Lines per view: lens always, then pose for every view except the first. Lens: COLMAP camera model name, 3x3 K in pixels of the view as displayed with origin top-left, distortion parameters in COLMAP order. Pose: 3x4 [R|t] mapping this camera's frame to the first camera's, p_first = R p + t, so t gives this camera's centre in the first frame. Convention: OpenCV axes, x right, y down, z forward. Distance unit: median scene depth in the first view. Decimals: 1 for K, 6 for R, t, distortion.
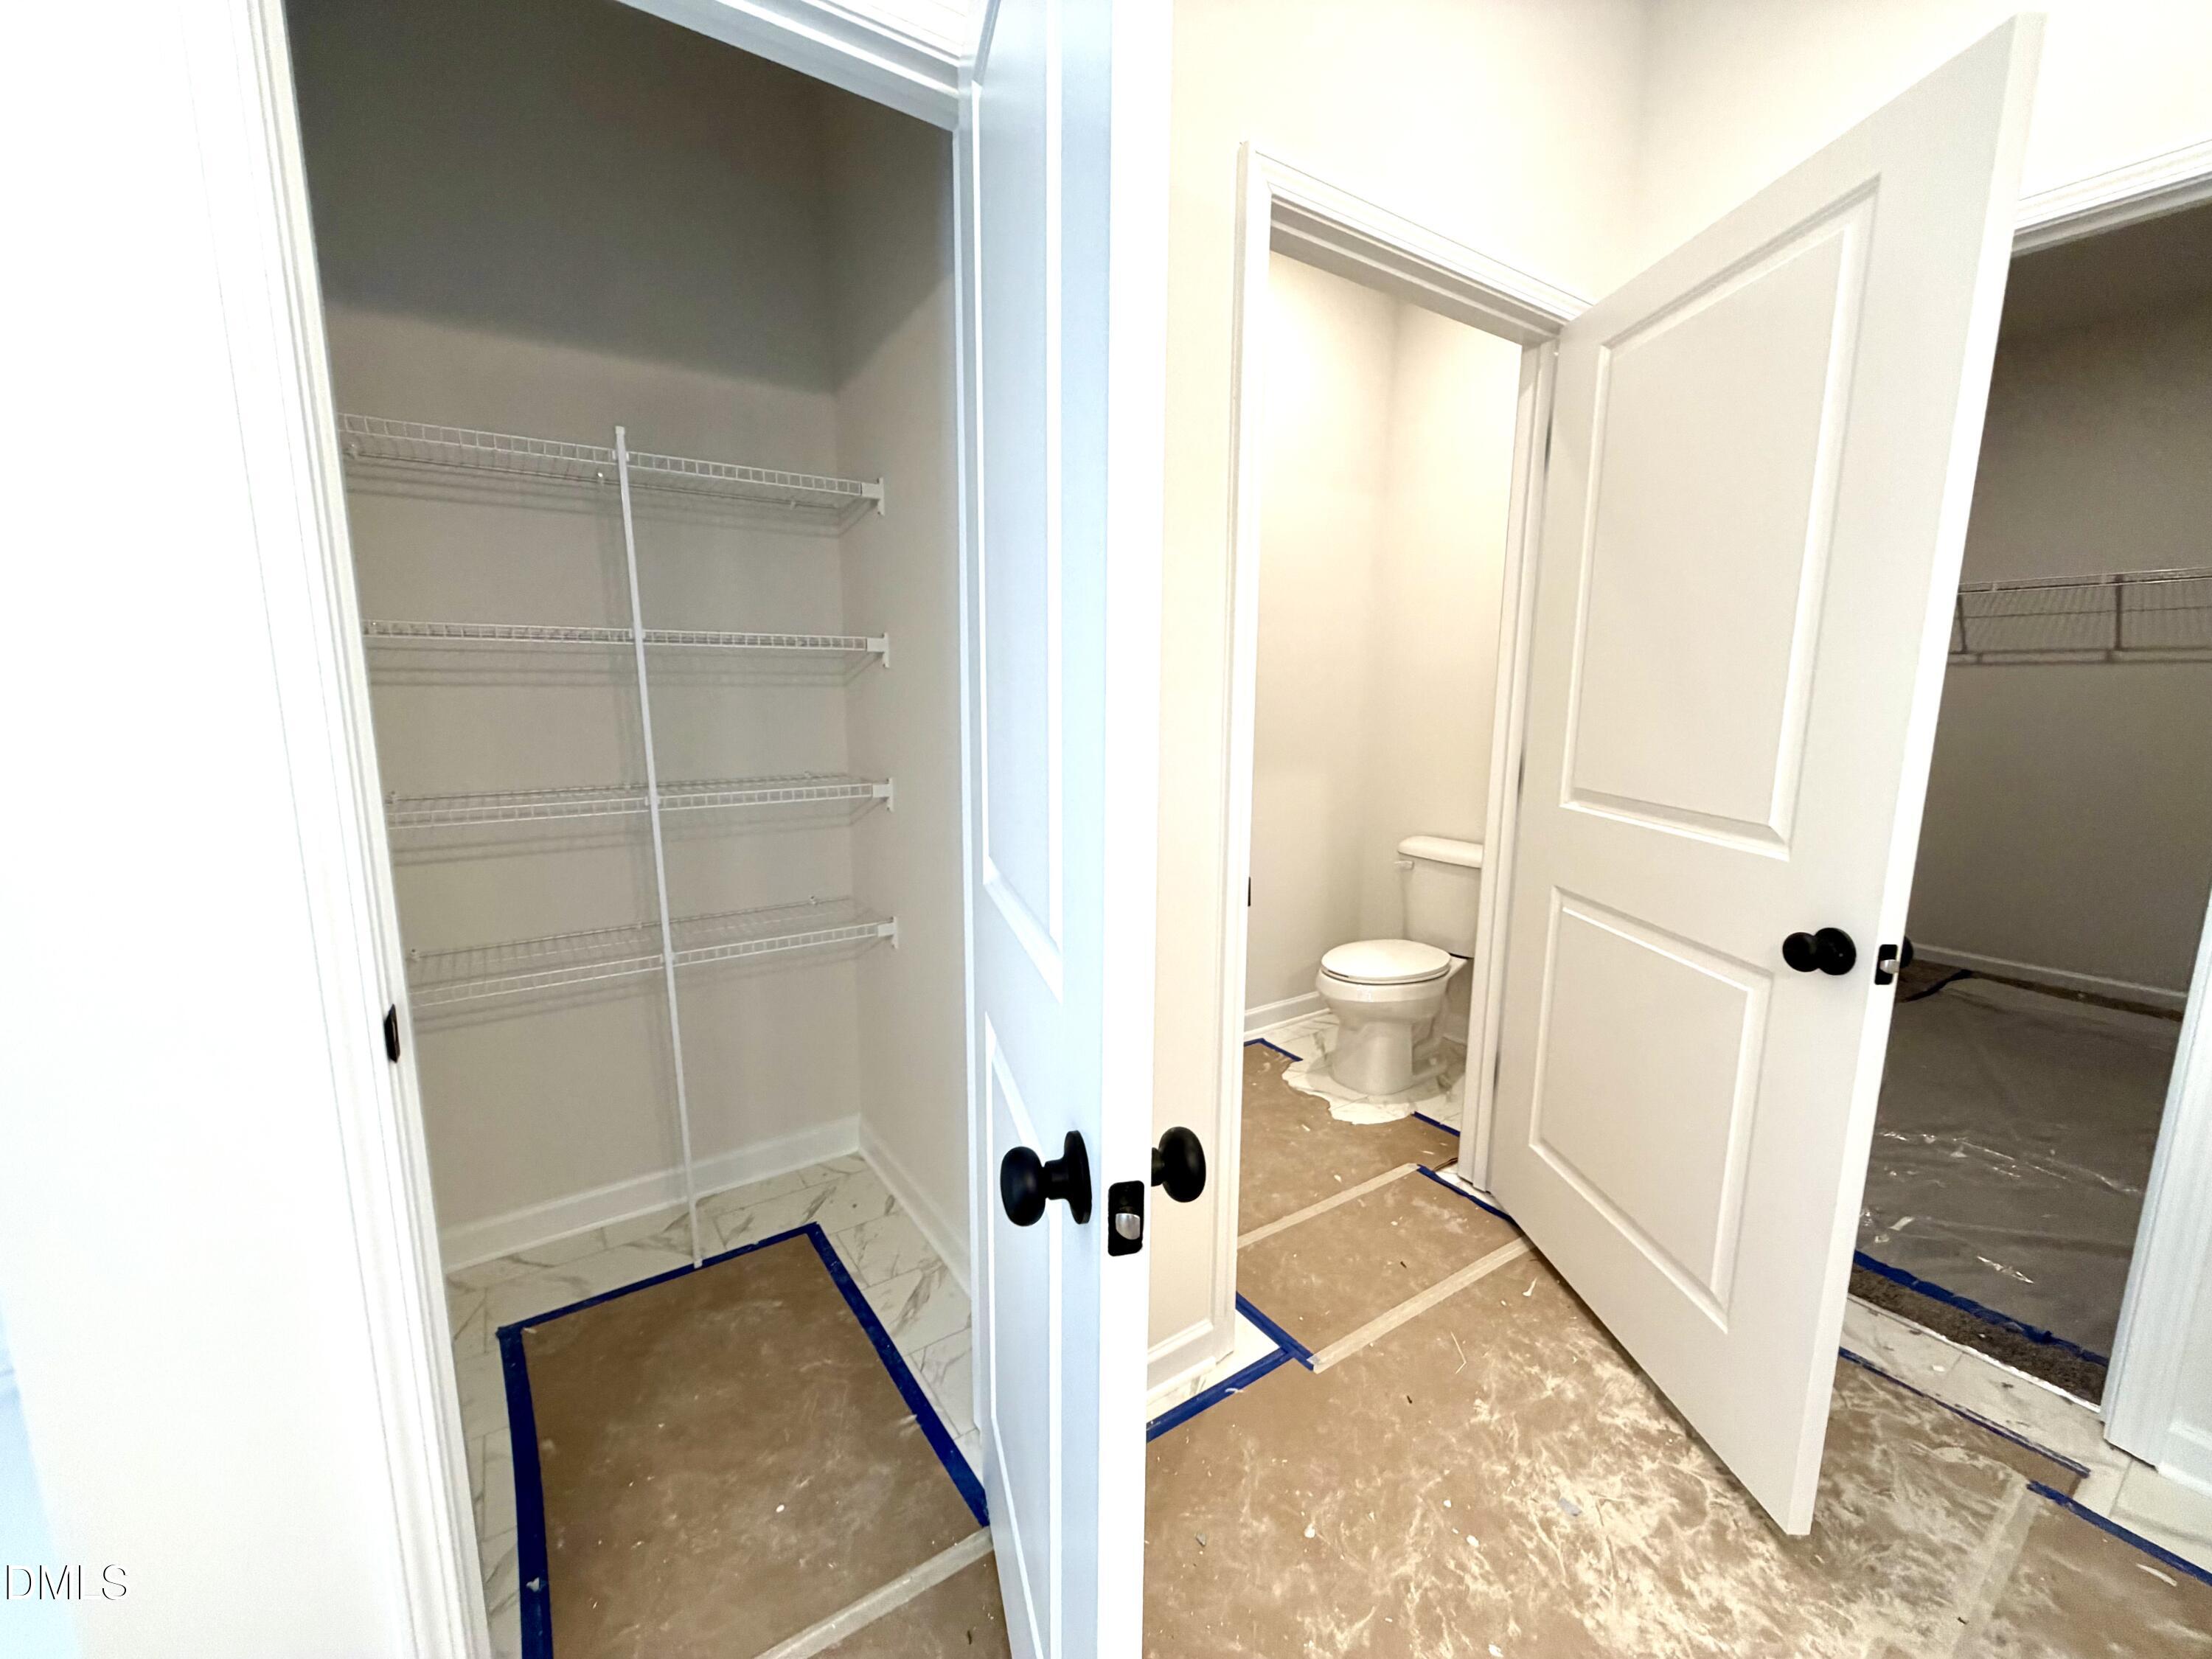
lens RADIAL K [[880.4, 0, 1107.0], [0, 880.4, 832.0], [0, 0, 1]] dist [0.003279, 0.000482]
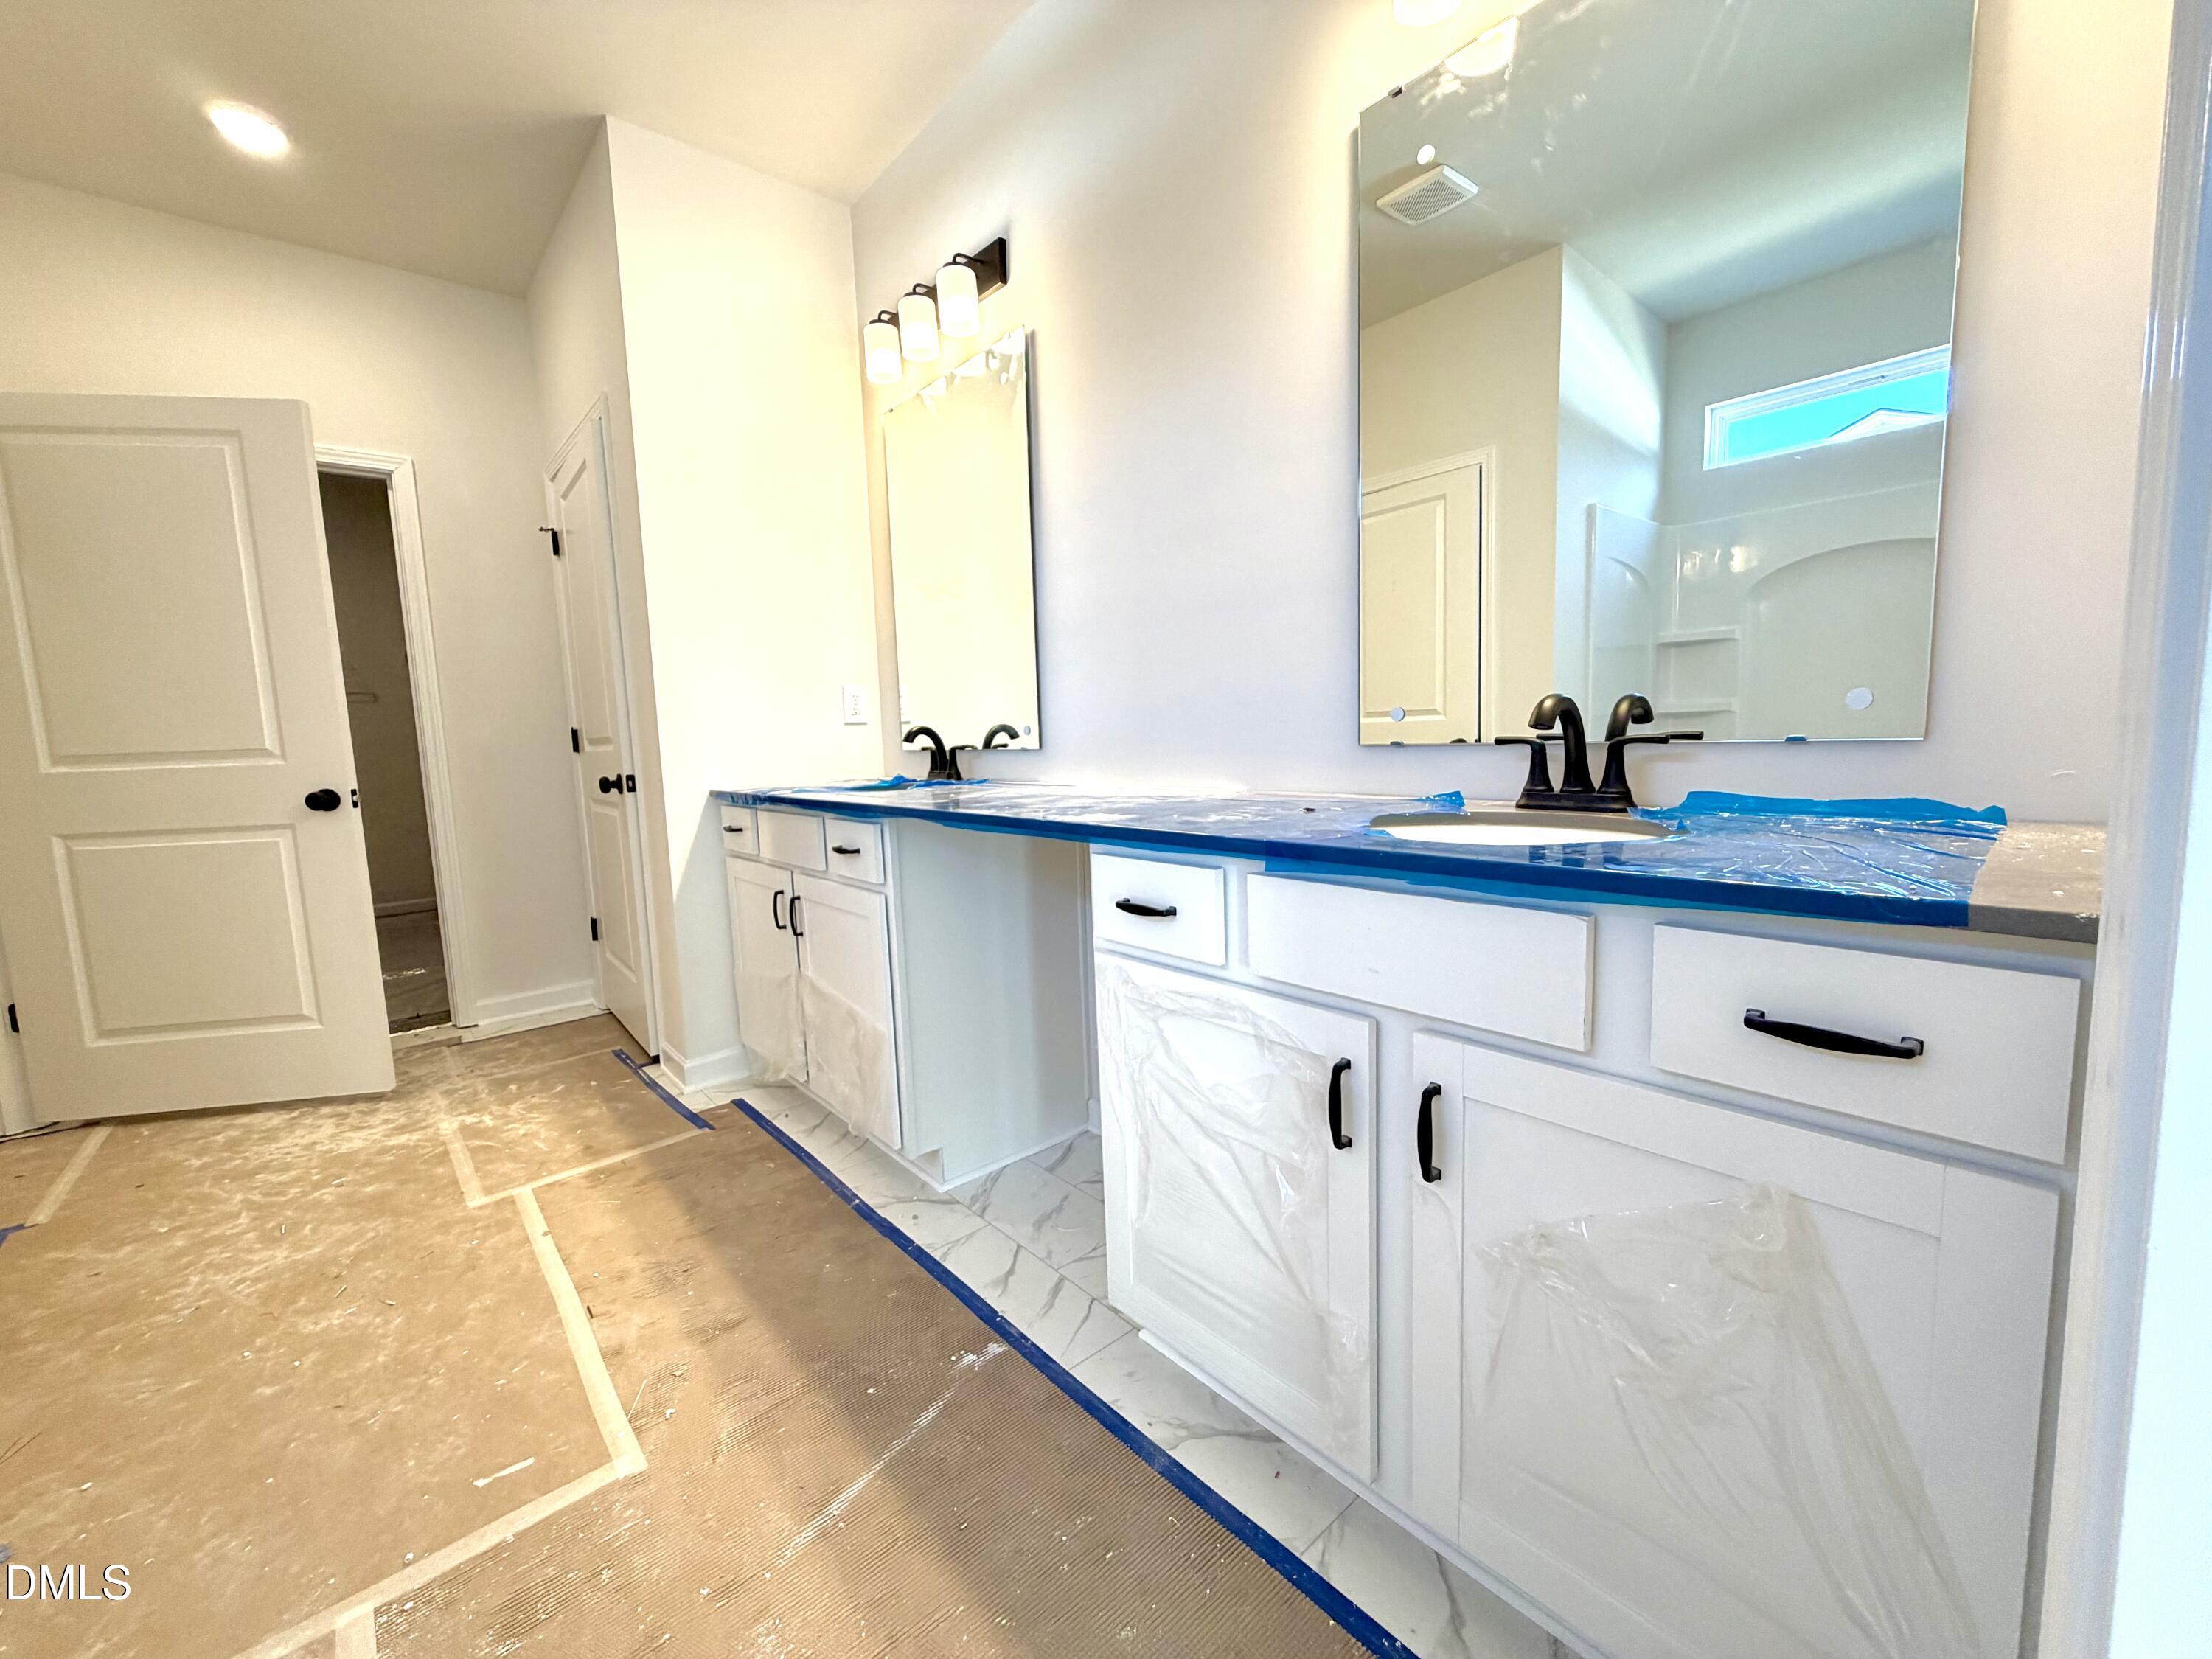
lens RADIAL K [[880.4, 0, 1100.2], [0, 880.4, 831.9], [0, 0, 1]] dist [0.003279, 0.000482]
pose [[-0.113832, -0.116445, 0.986652, -1.258561], [0.201455, 0.969771, 0.137695, 0.248188], [-0.972861, 0.214440, -0.086933, -0.506144]]
